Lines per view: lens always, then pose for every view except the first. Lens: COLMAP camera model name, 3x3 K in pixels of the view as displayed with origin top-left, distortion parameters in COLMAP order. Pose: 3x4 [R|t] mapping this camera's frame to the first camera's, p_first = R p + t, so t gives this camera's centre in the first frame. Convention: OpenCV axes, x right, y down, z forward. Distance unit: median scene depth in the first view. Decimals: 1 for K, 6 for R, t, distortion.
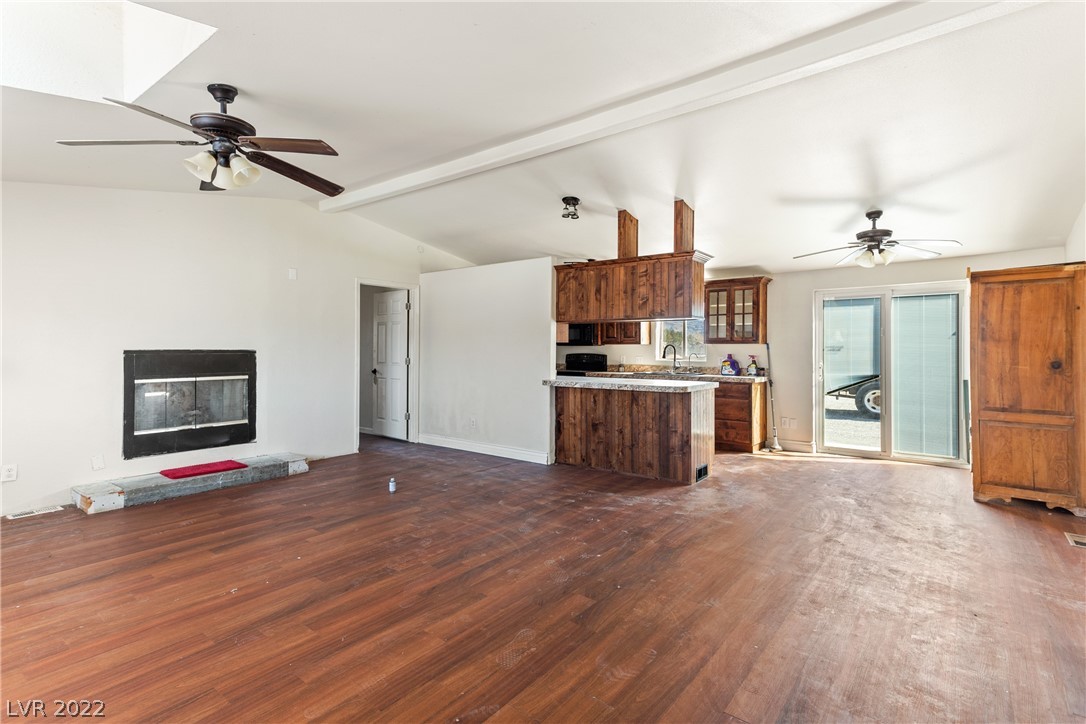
lens RADIAL K [[522.1, 0, 547.5], [0, 522.1, 352.6], [0, 0, 1]] dist [0.025691, 0.000894]
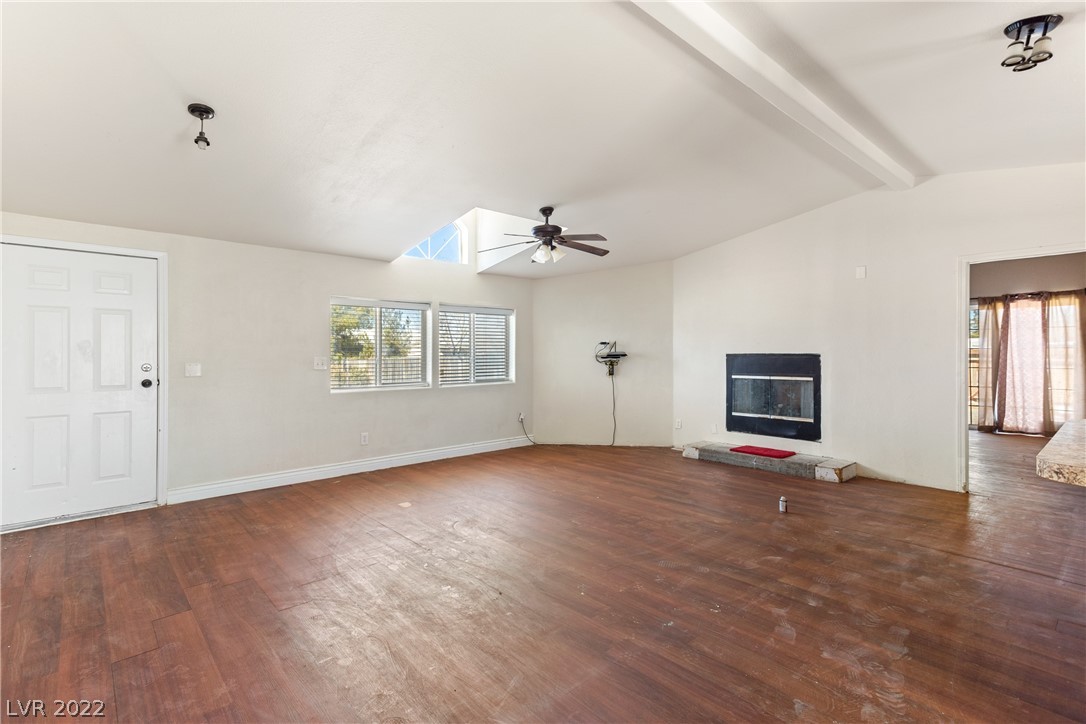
lens RADIAL K [[522.1, 0, 542.4], [0, 522.1, 355.8], [0, 0, 1]] dist [0.025691, 0.000894]
pose [[-0.177487, 0.005522, -0.984108, 0.682350], [-0.004247, 0.999971, 0.006377, -0.006130], [0.984114, 0.005312, -0.177459, 0.773839]]
